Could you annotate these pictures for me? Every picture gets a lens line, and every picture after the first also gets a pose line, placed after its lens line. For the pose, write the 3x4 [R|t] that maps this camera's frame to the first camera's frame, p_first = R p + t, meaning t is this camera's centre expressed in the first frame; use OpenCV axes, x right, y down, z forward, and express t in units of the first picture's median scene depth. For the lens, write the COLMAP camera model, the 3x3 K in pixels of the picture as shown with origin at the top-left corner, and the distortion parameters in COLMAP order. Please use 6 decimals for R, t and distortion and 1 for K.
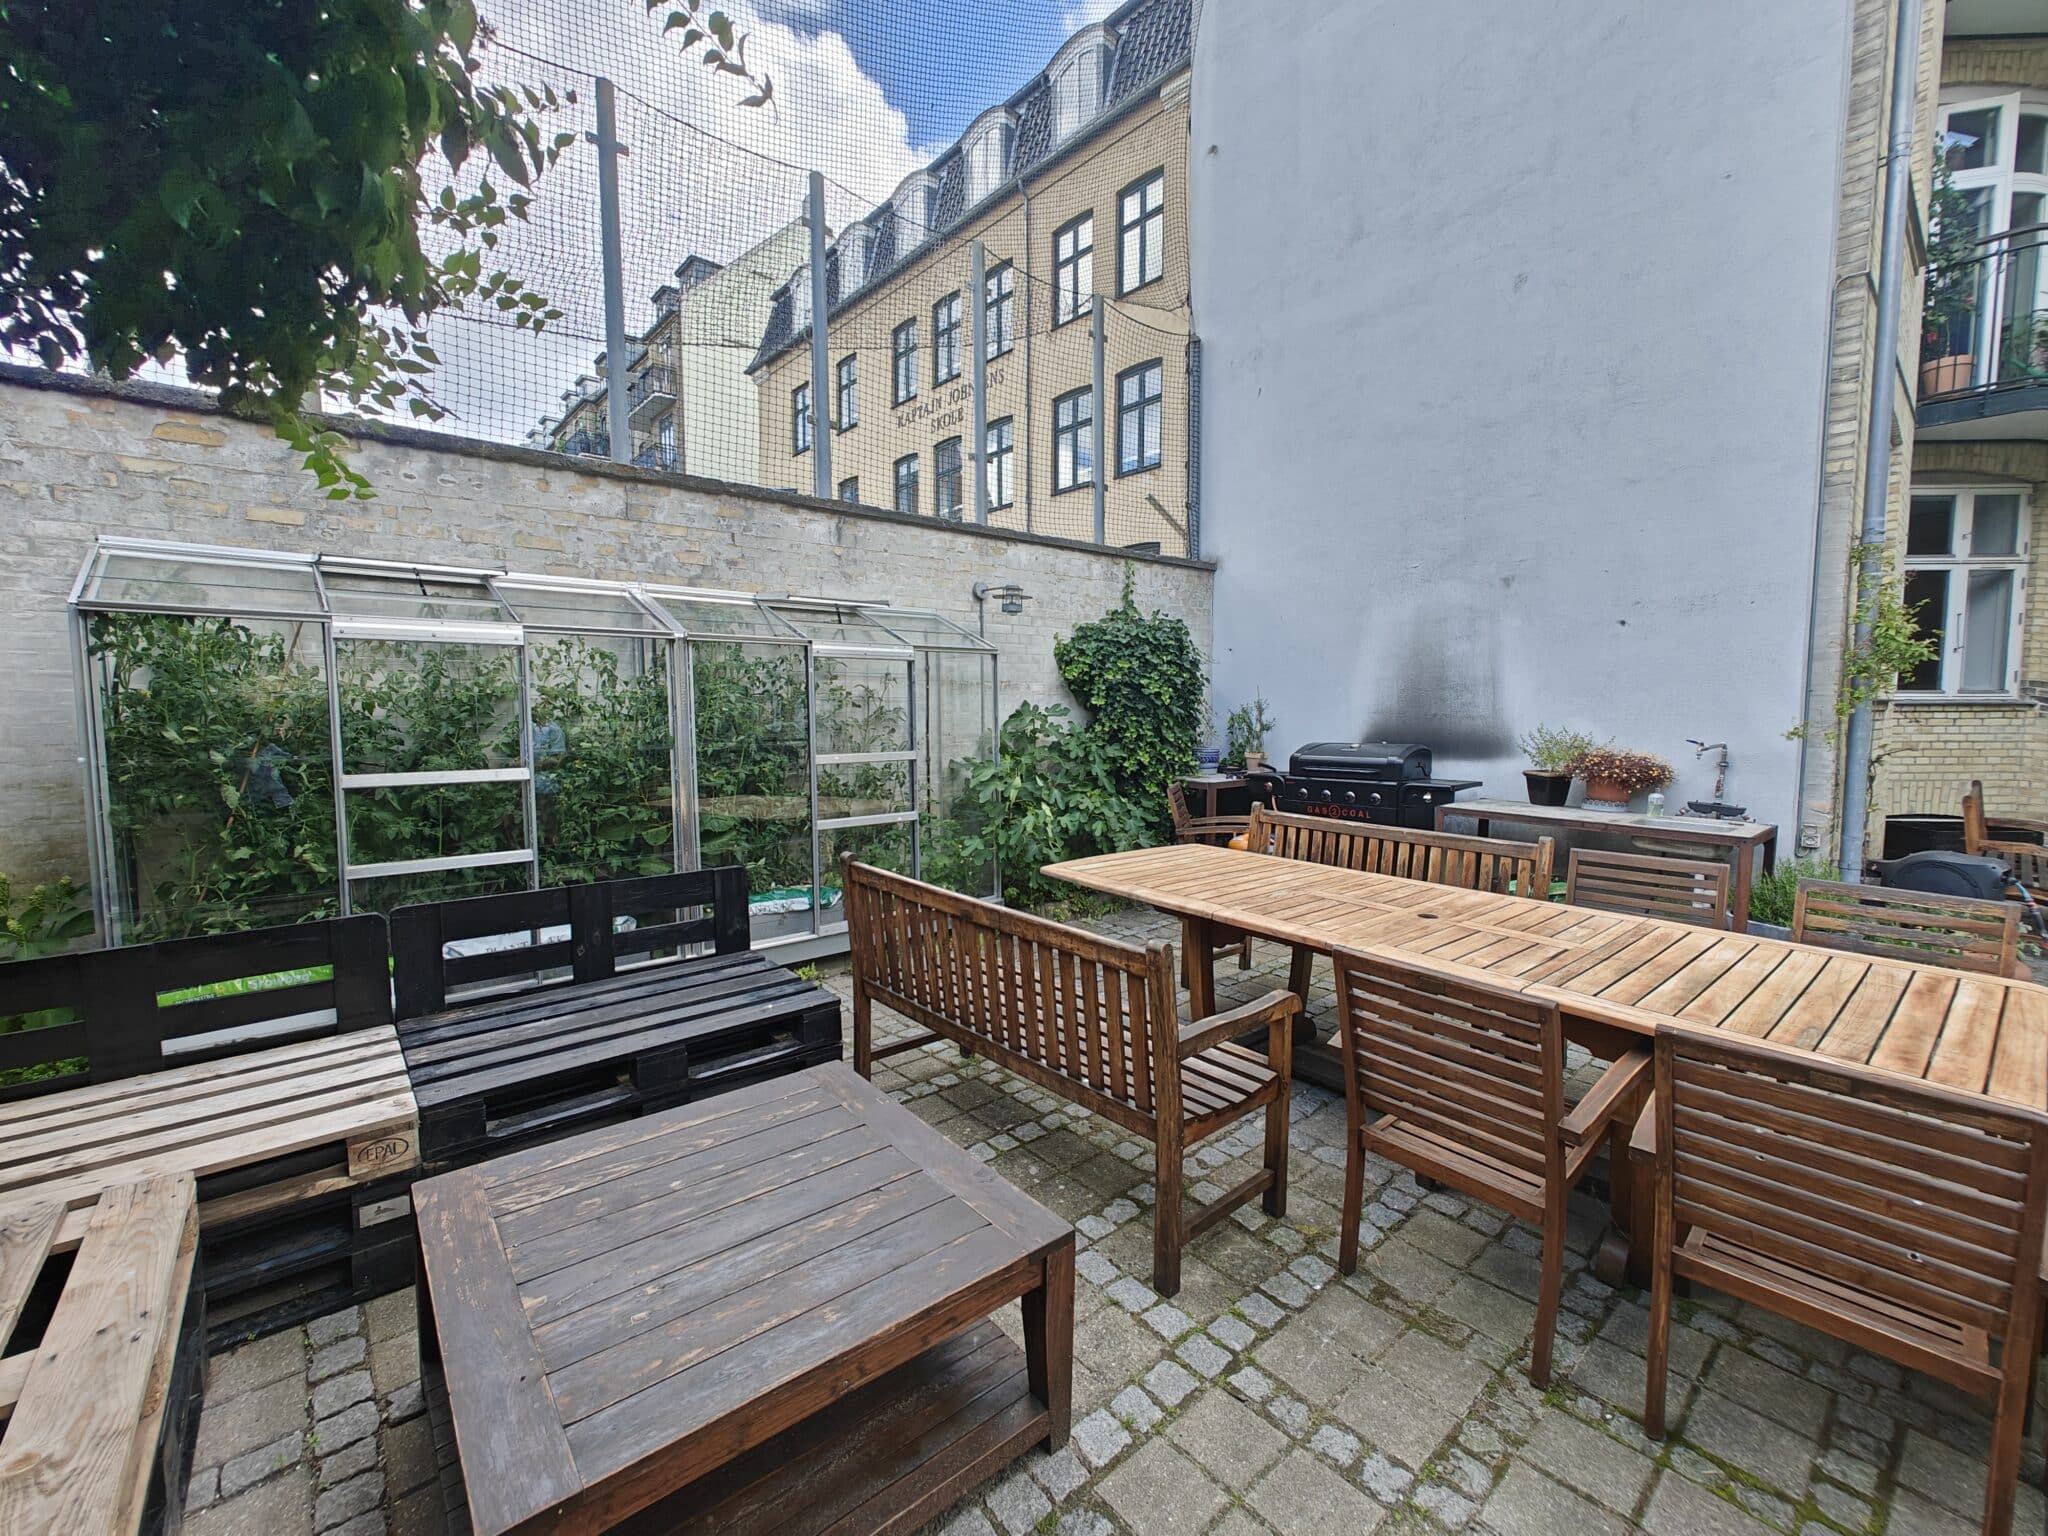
lens RADIAL K [[843.3, 0, 1025.6], [0, 843.3, 768.3], [0, 0, 1]] dist [-0.000478, 0.000131]
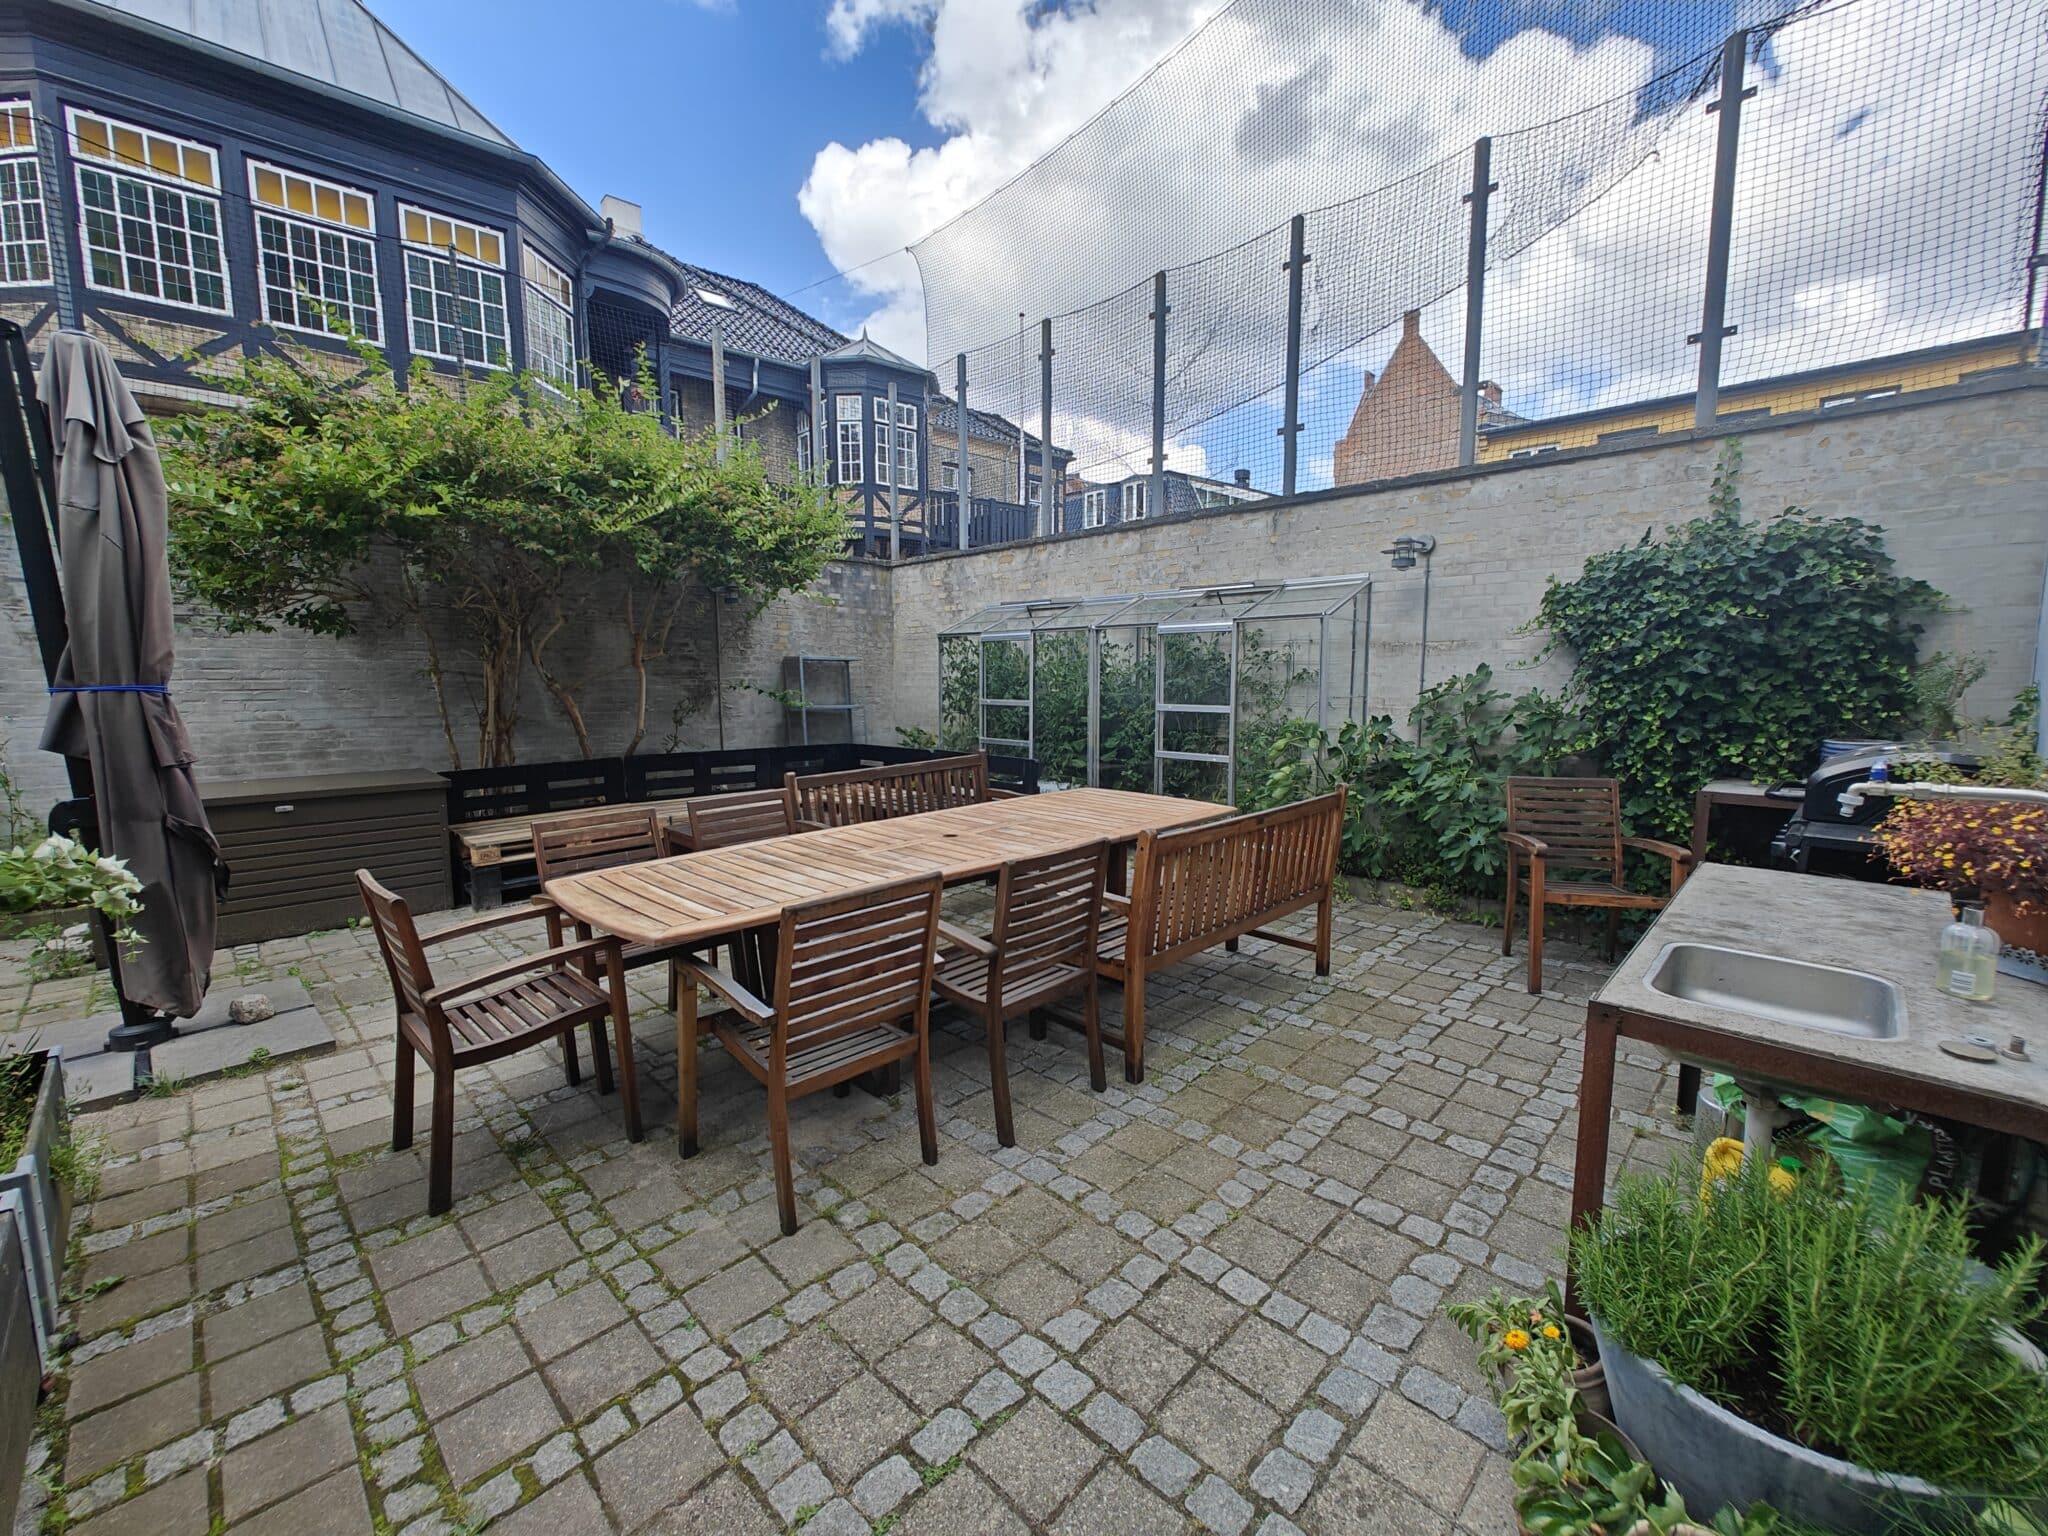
lens RADIAL K [[843.3, 0, 1026.1], [0, 843.3, 777.1], [0, 0, 1]] dist [-0.000478, 0.000131]
pose [[0.085190, 0.120972, -0.988994, 0.823462], [-0.070110, 0.990869, 0.115162, -0.030389], [0.993895, 0.059528, 0.092894, 0.472561]]
